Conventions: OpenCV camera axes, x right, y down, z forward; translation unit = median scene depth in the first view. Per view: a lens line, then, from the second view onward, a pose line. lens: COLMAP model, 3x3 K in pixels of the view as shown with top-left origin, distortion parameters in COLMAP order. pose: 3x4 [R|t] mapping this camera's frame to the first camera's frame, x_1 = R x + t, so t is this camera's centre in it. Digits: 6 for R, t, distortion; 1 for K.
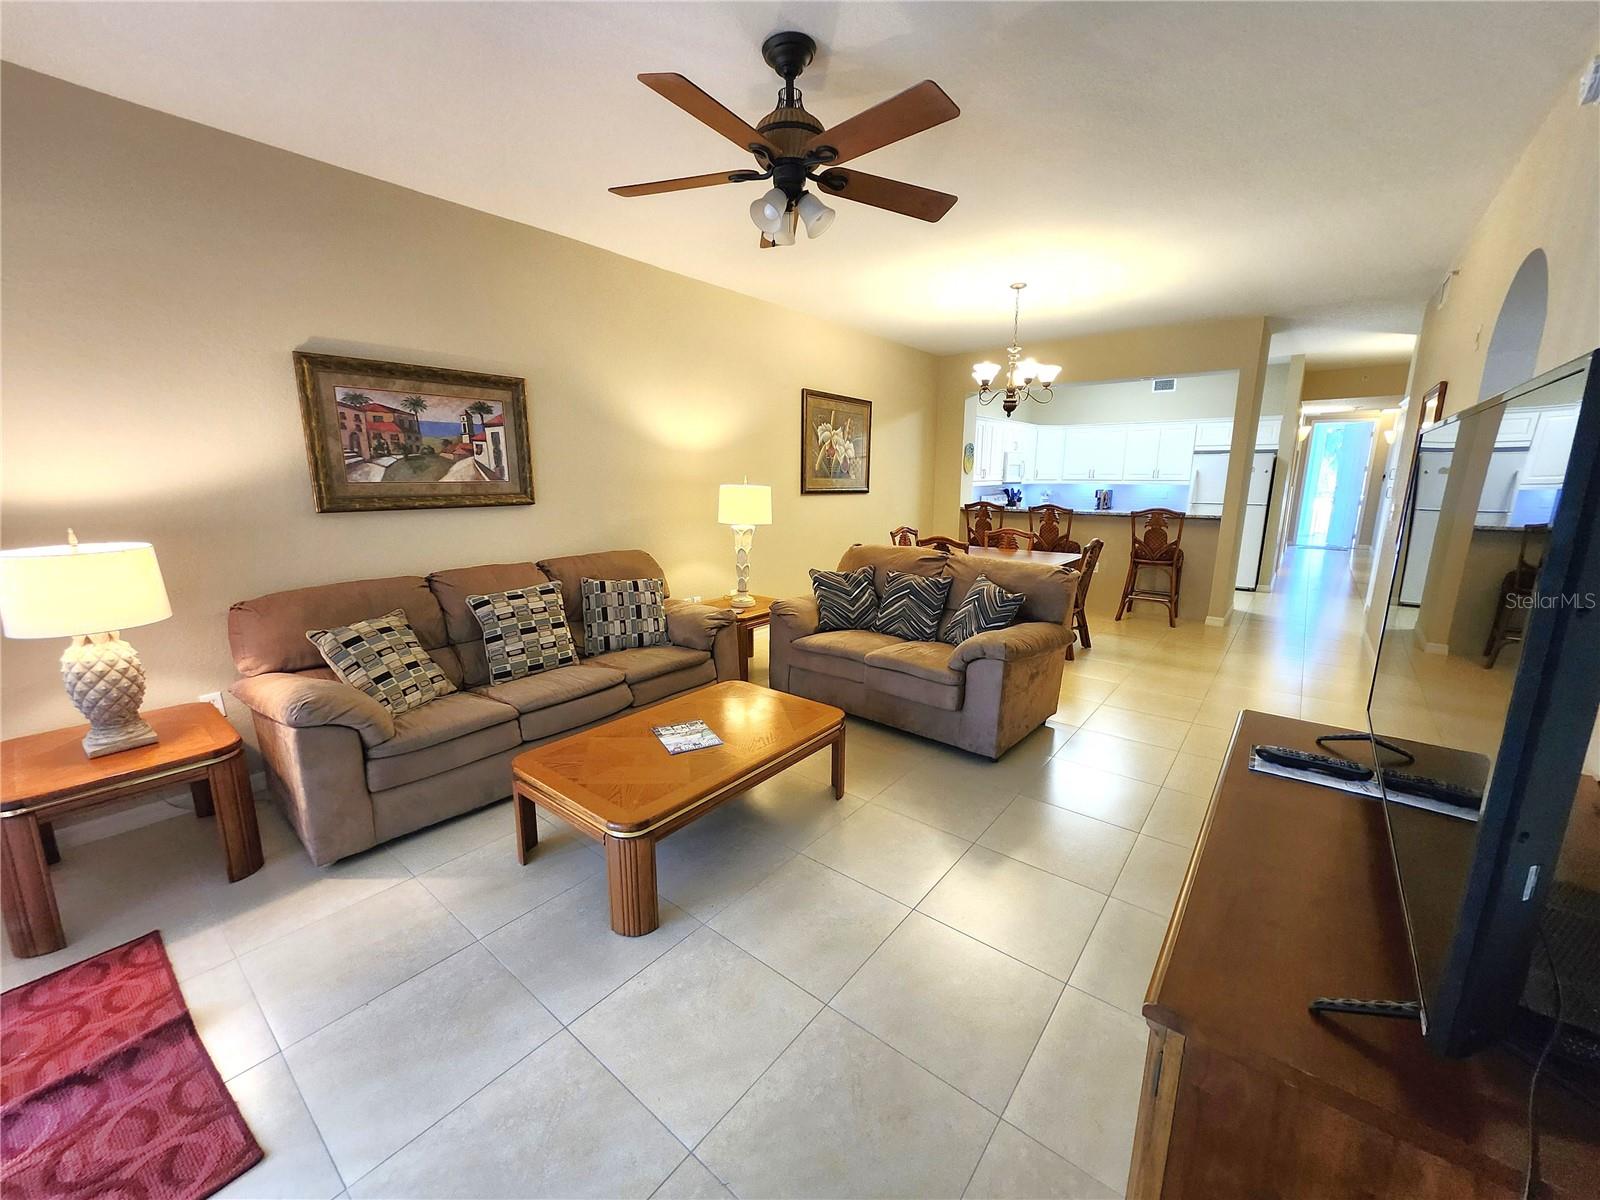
lens RADIAL K [[623.3, 0, 803.3], [0, 623.3, 601.1], [0, 0, 1]] dist [-0.006115, -0.000172]
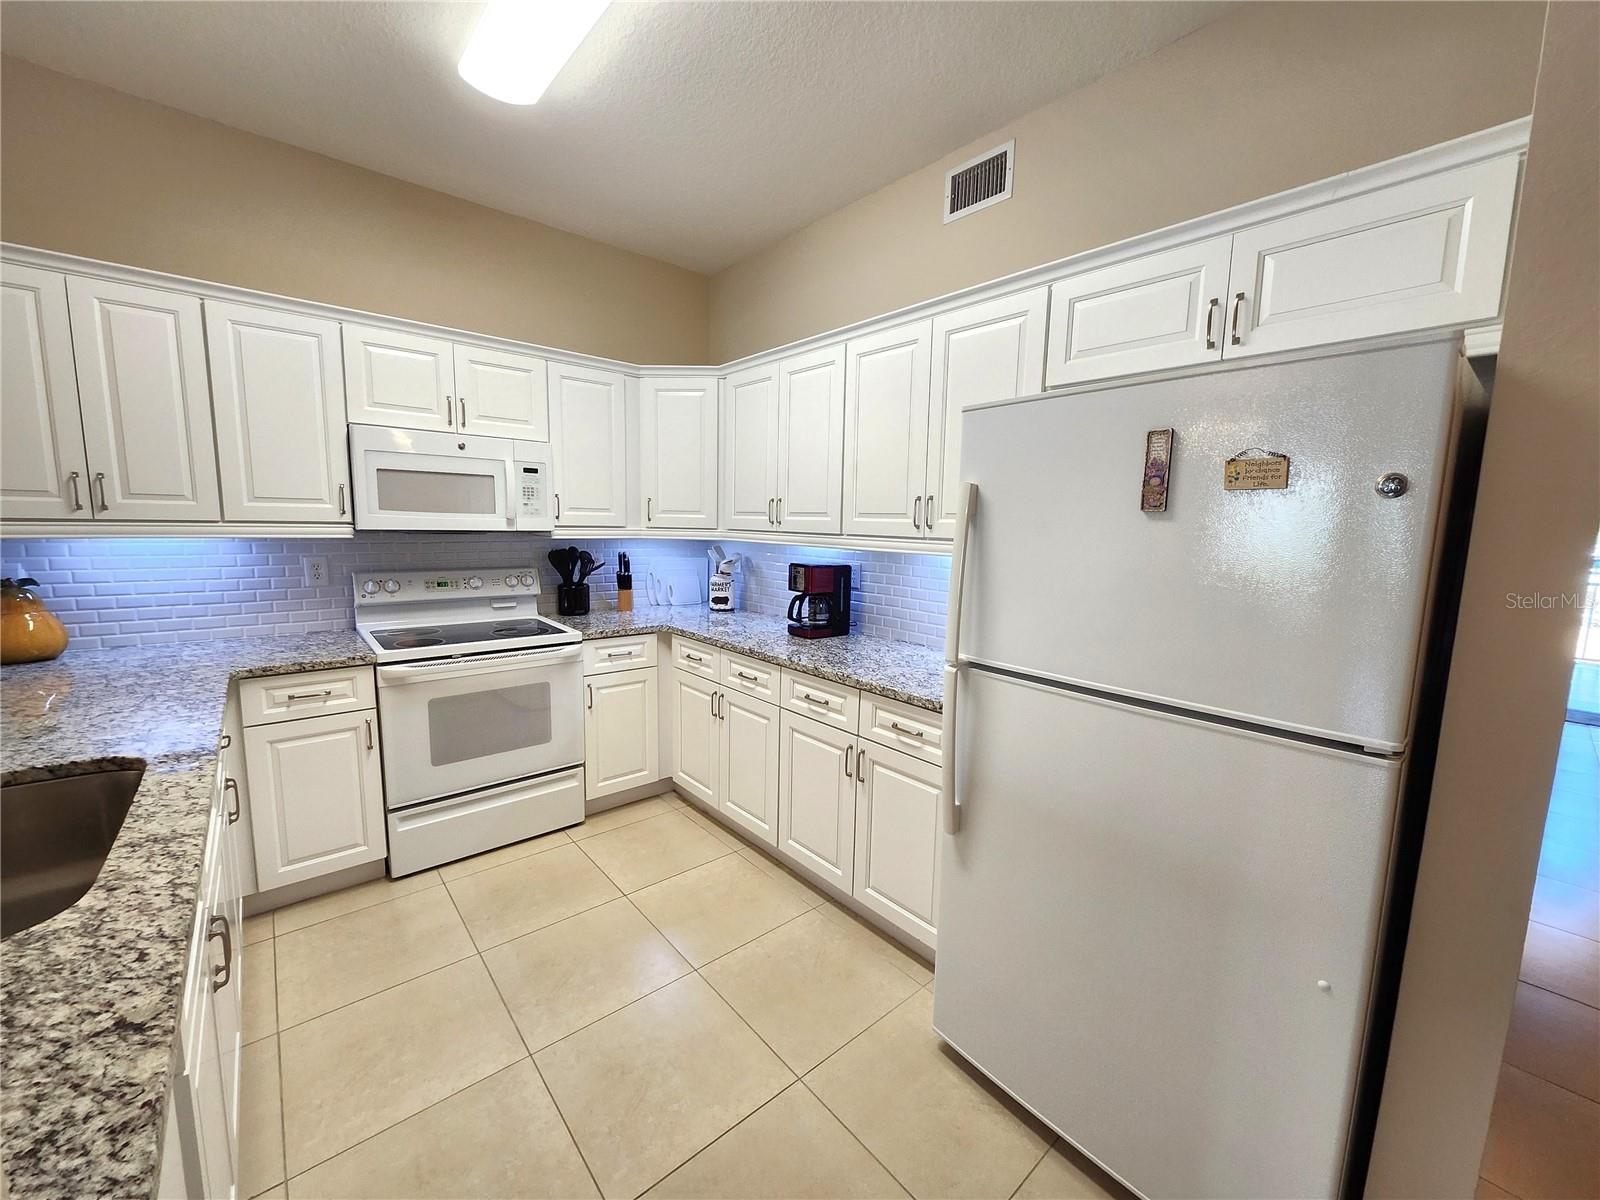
lens RADIAL K [[623.3, 0, 810.6], [0, 623.3, 606.5], [0, 0, 1]] dist [-0.006115, -0.000172]
pose [[0.984804, 0.043368, -0.168170, 1.332806], [-0.055227, 0.996257, -0.066495, -0.344219], [0.164657, 0.074772, 0.983513, 1.753504]]
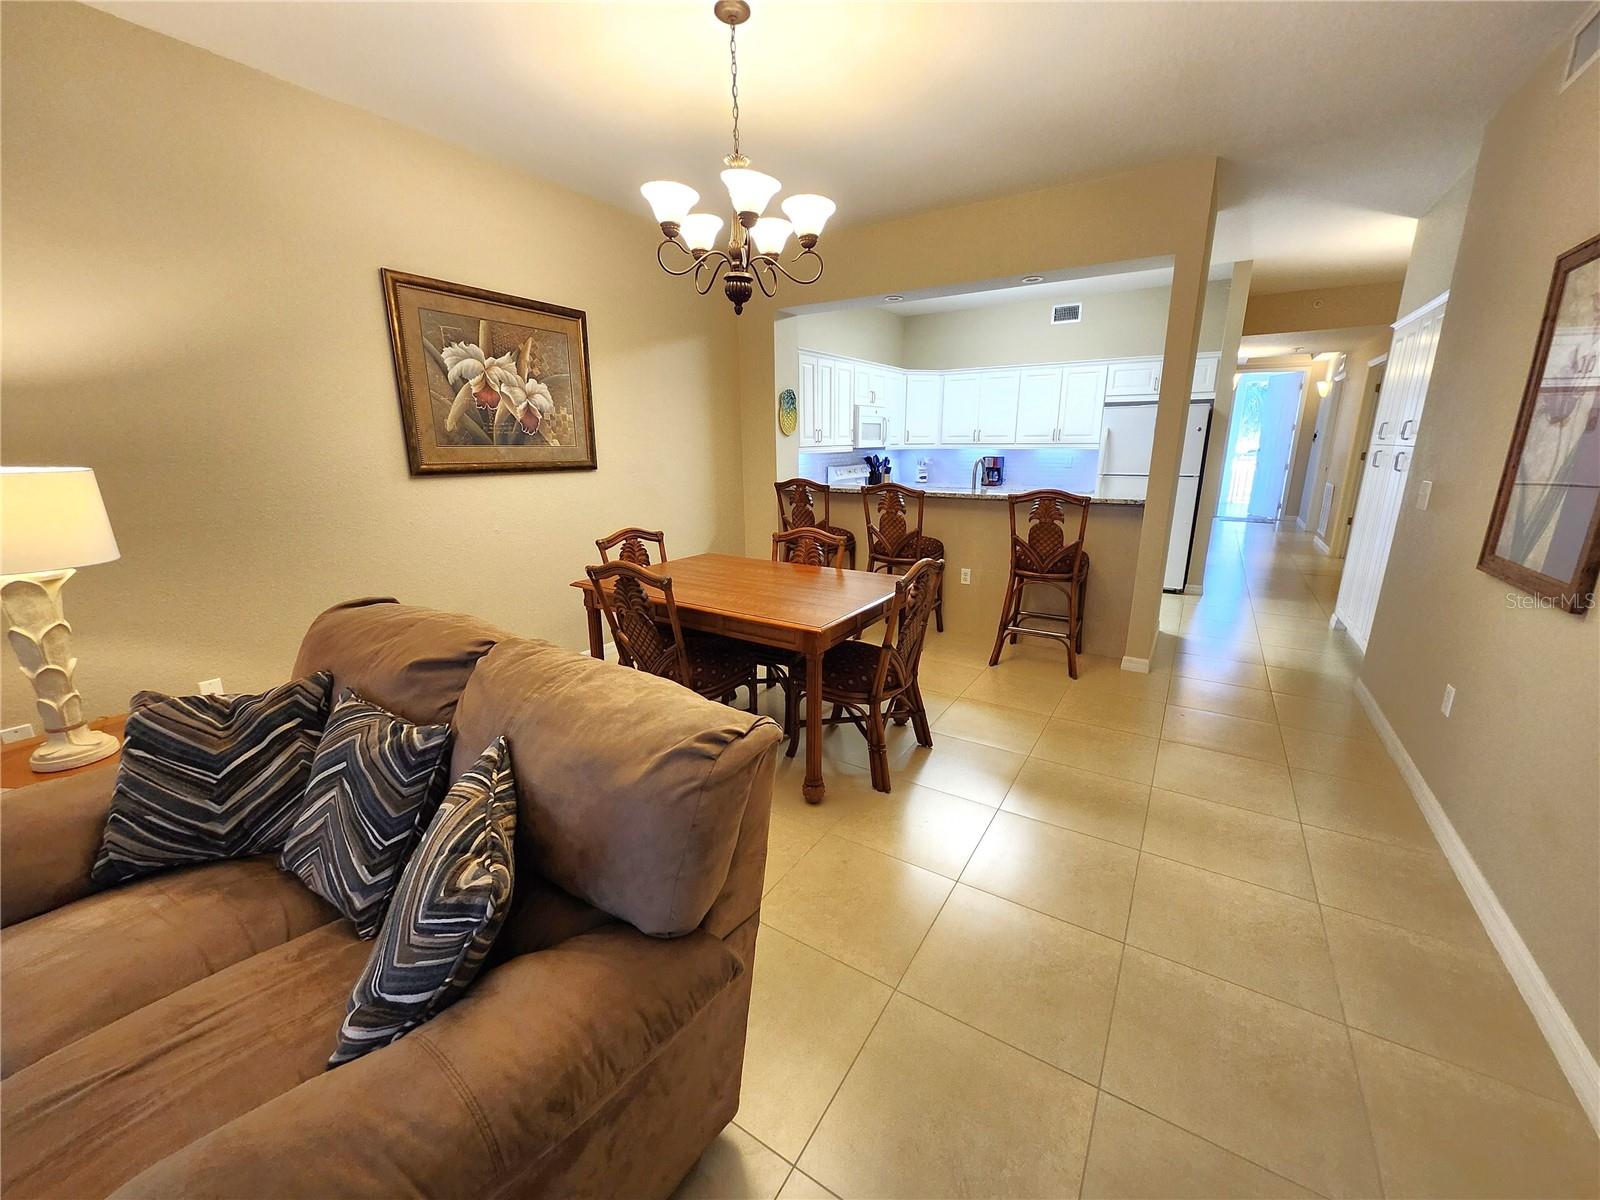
lens RADIAL K [[623.3, 0, 806.3], [0, 623.3, 600.6], [0, 0, 1]] dist [-0.006115, -0.000172]
pose [[0.993258, -0.036584, 0.110000, 0.420369], [0.030782, 0.998067, 0.053991, -0.129356], [-0.111762, -0.050241, 0.992464, 0.662943]]
